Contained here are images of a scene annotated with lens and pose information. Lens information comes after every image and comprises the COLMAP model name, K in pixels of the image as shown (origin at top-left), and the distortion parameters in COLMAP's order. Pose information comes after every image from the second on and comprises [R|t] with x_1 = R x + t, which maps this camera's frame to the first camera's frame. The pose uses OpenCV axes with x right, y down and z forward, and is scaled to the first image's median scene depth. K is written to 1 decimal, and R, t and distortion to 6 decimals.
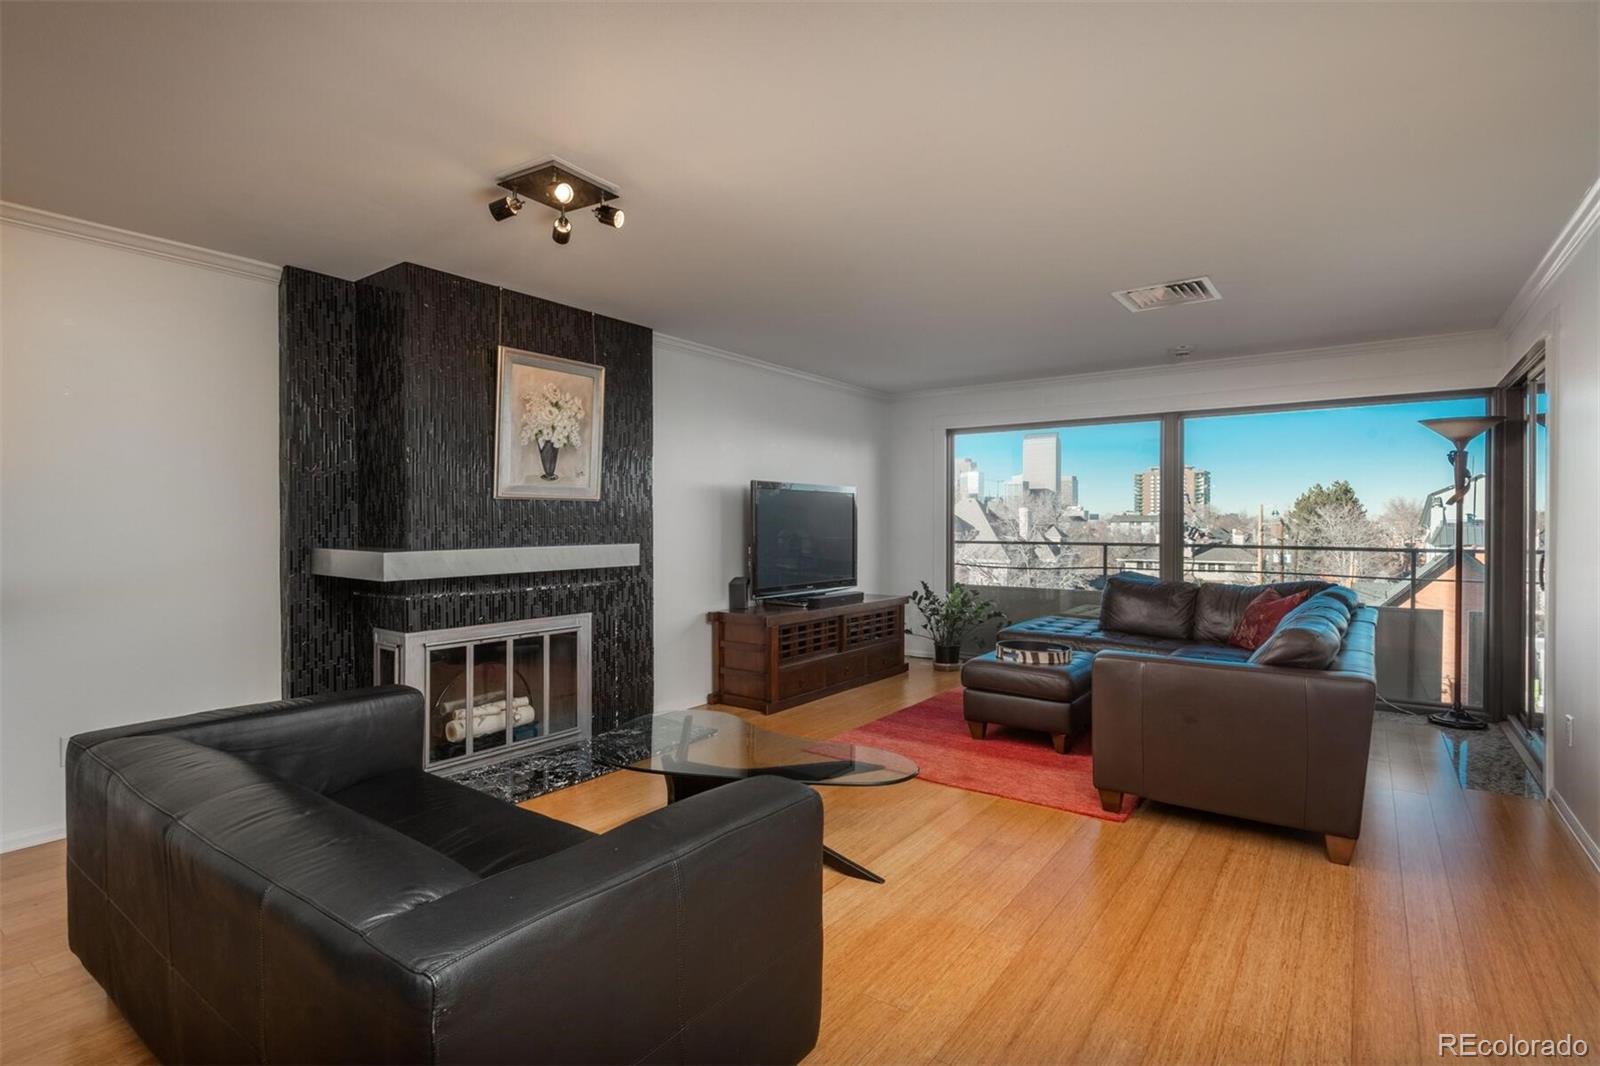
lens RADIAL K [[782.4, 0, 806.7], [0, 782.4, 533.5], [0, 0, 1]] dist [0.002053, -0.000186]
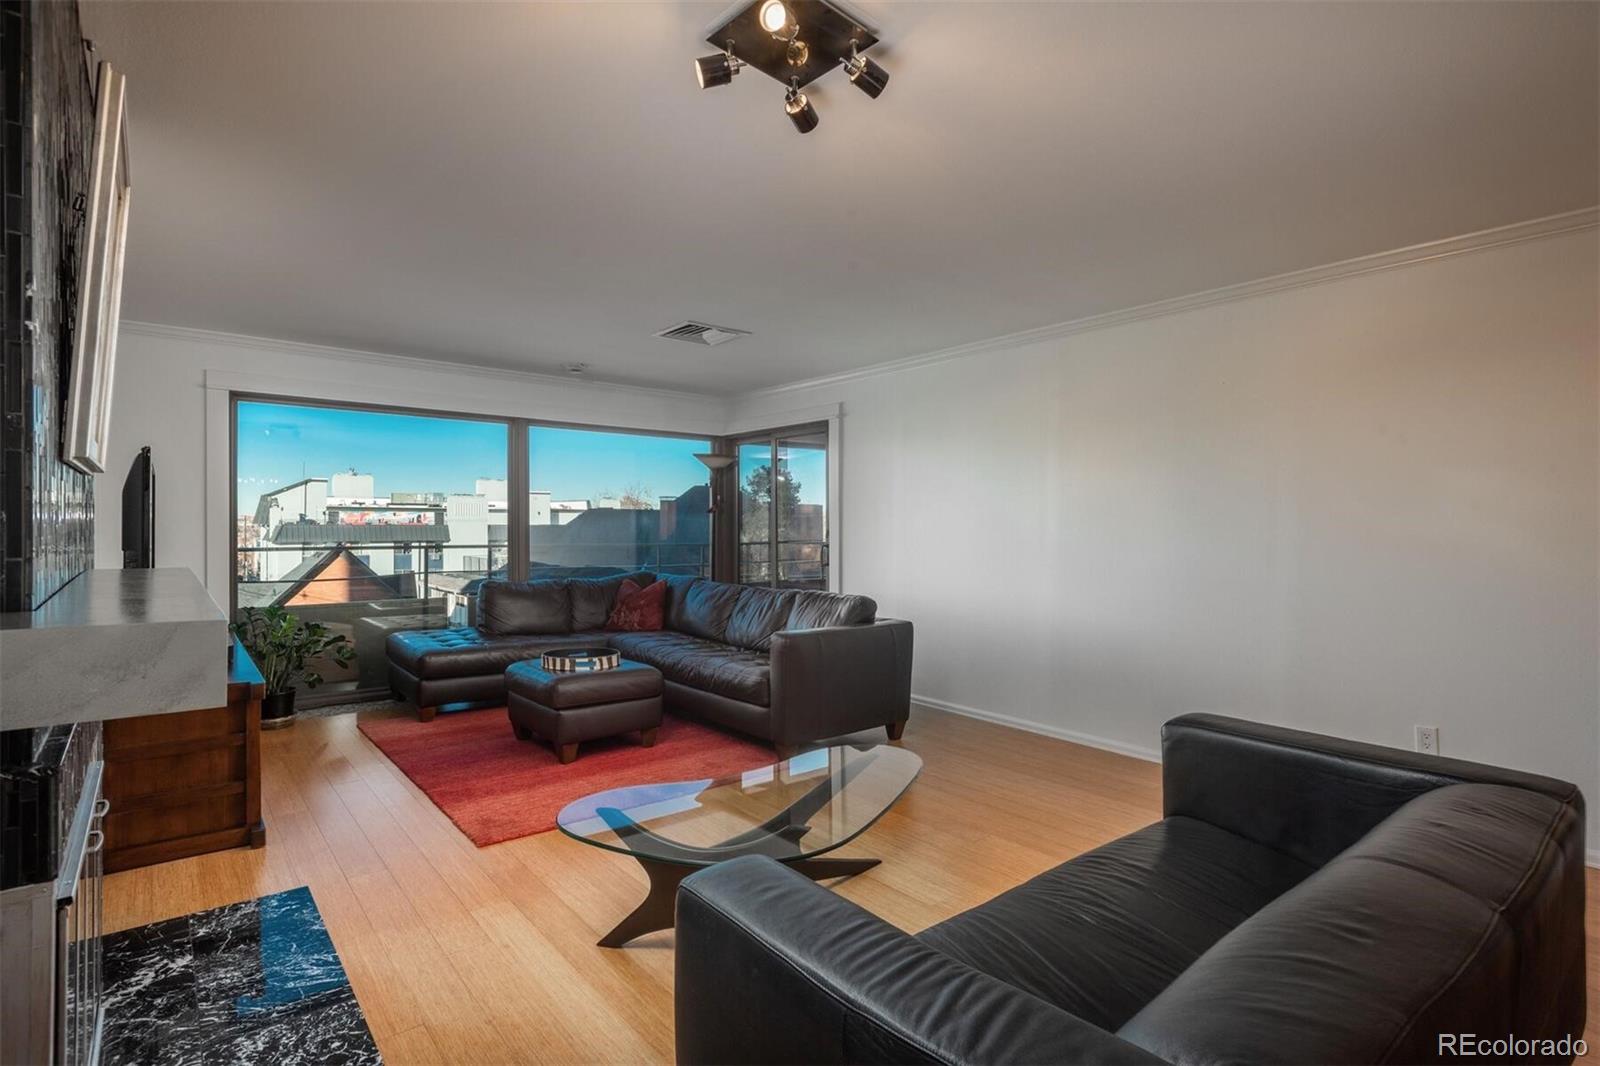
lens RADIAL K [[782.4, 0, 806.7], [0, 782.4, 533.5], [0, 0, 1]] dist [0.002053, -0.000186]
pose [[0.251039, -0.008445, 0.967940, -0.599061], [0.006816, 0.999953, 0.006957, -0.008575], [-0.967953, 0.004851, 0.251084, 0.509439]]
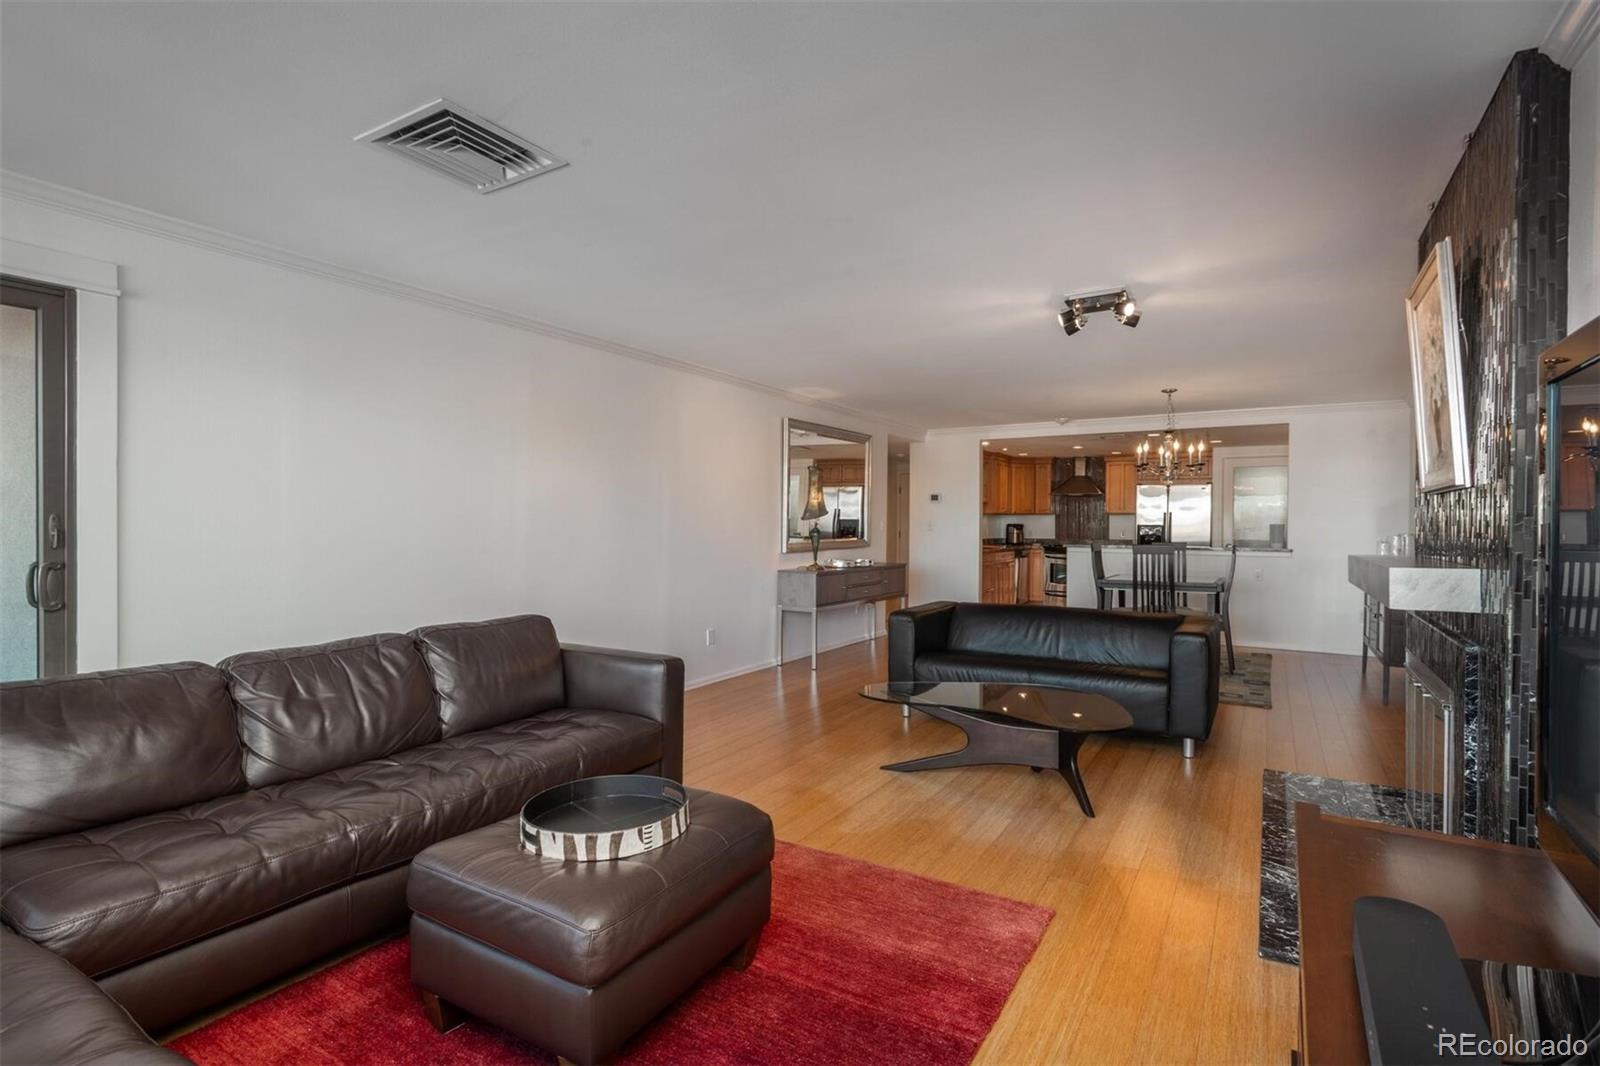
lens RADIAL K [[782.4, 0, 806.7], [0, 782.4, 533.5], [0, 0, 1]] dist [0.002053, -0.000186]
pose [[-0.996432, -0.001395, -0.084384, 0.216770], [-0.003534, 0.999676, 0.025203, -0.021788], [0.084321, 0.025411, -0.996115, 1.504299]]
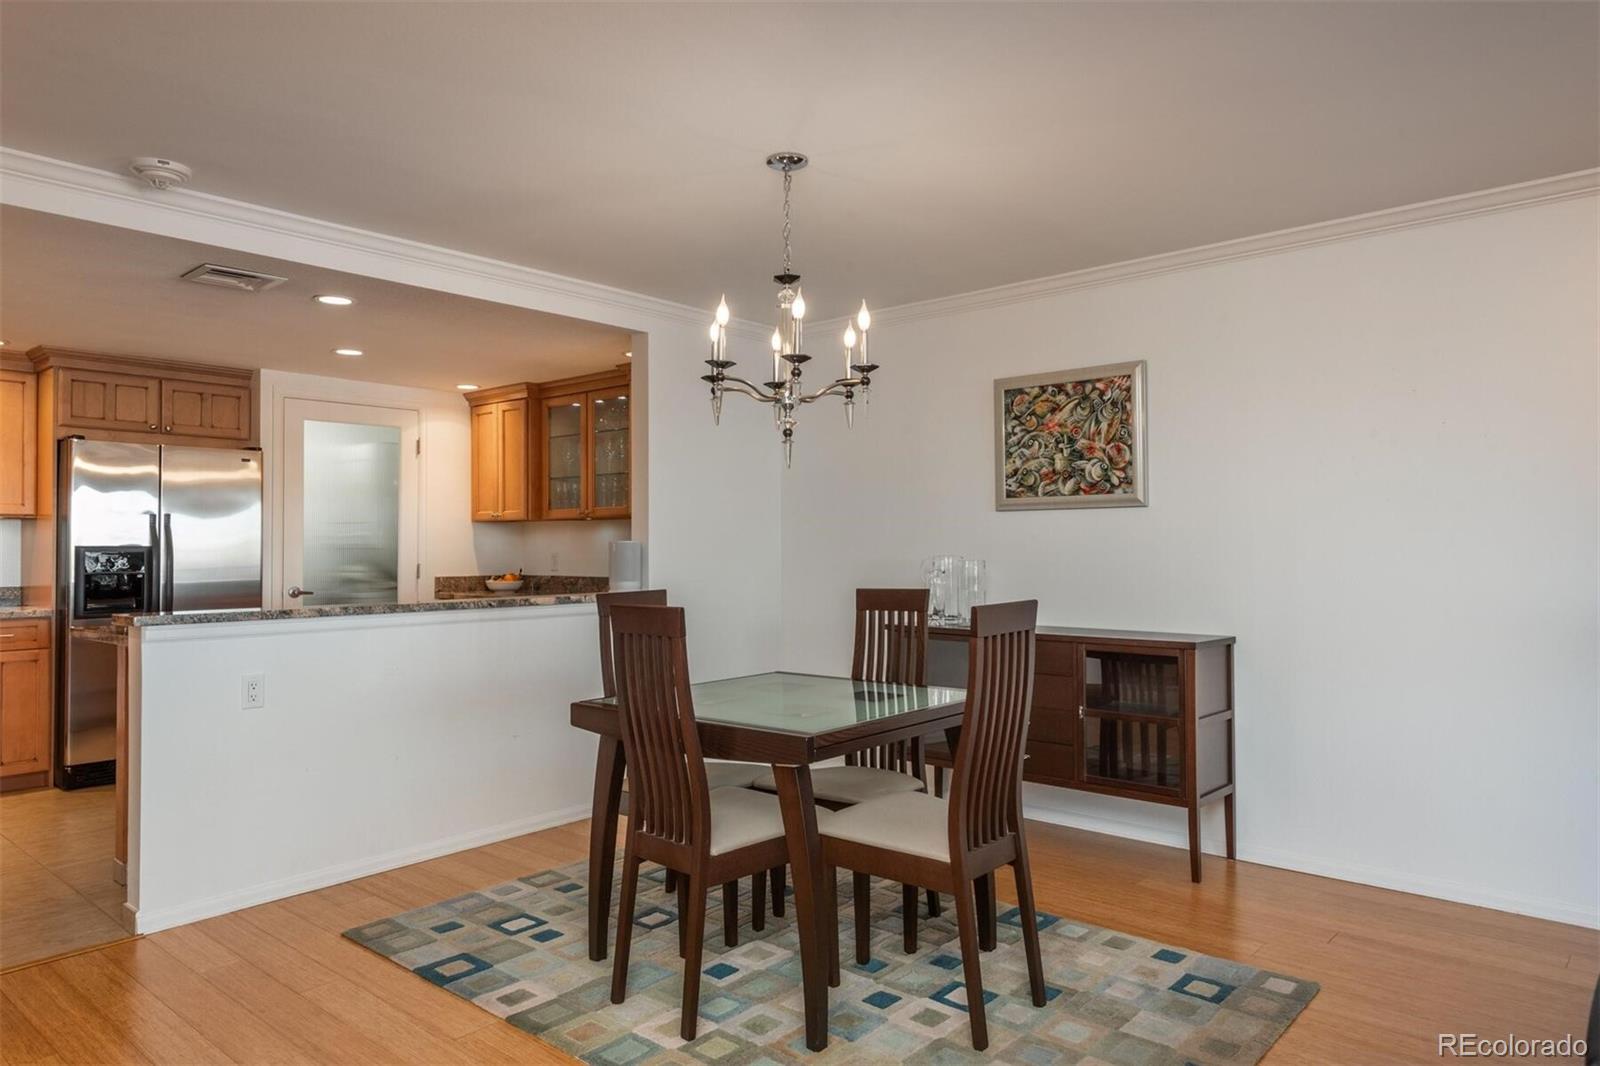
lens RADIAL K [[1022.3, 0, 802.5], [0, 1022.3, 525.9], [0, 0, 1]] dist [0.023774, -0.005047]
pose [[-0.098251, -0.015826, -0.995036, 0.086817], [-0.008061, 0.999853, -0.015106, -0.003495], [0.995129, 0.006537, -0.098364, 0.108667]]
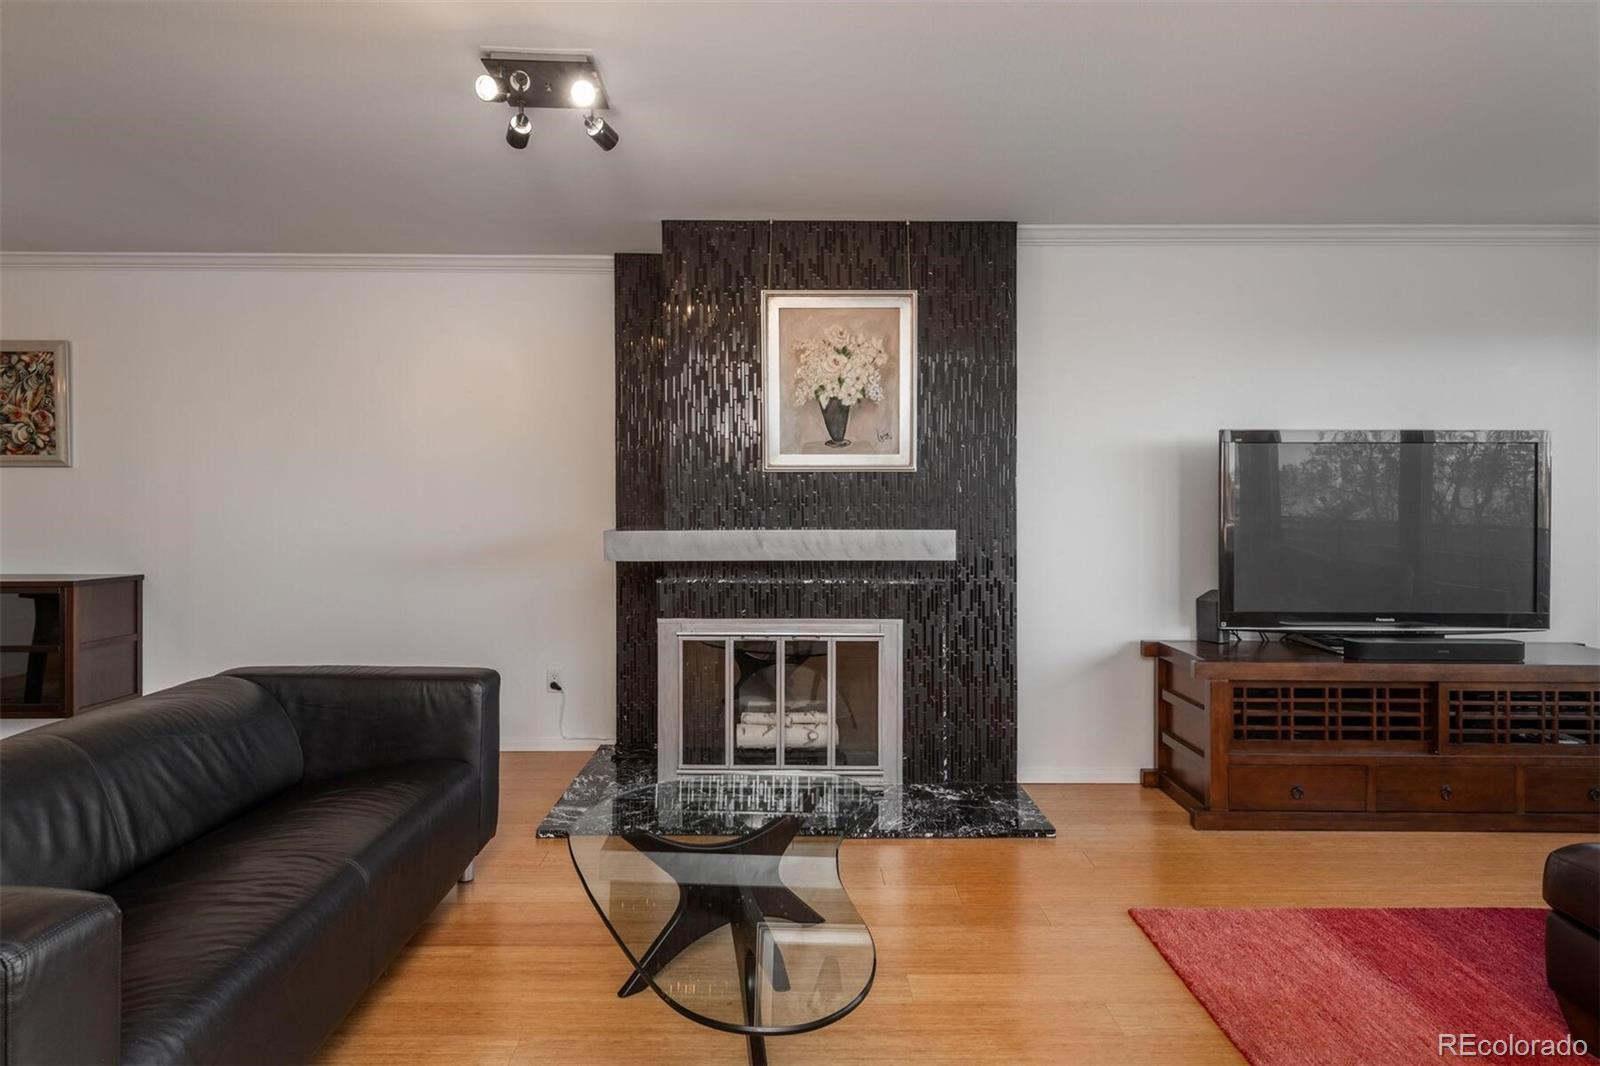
lens RADIAL K [[865.1, 0, 798.5], [0, 865.1, 508.1], [0, 0, 1]] dist [0.007835, -0.000249]
pose [[0.587236, 0.009887, -0.809356, 0.338621], [-0.013678, 0.999904, 0.002291, -0.006934], [0.809300, 0.009725, 0.587314, 0.424648]]
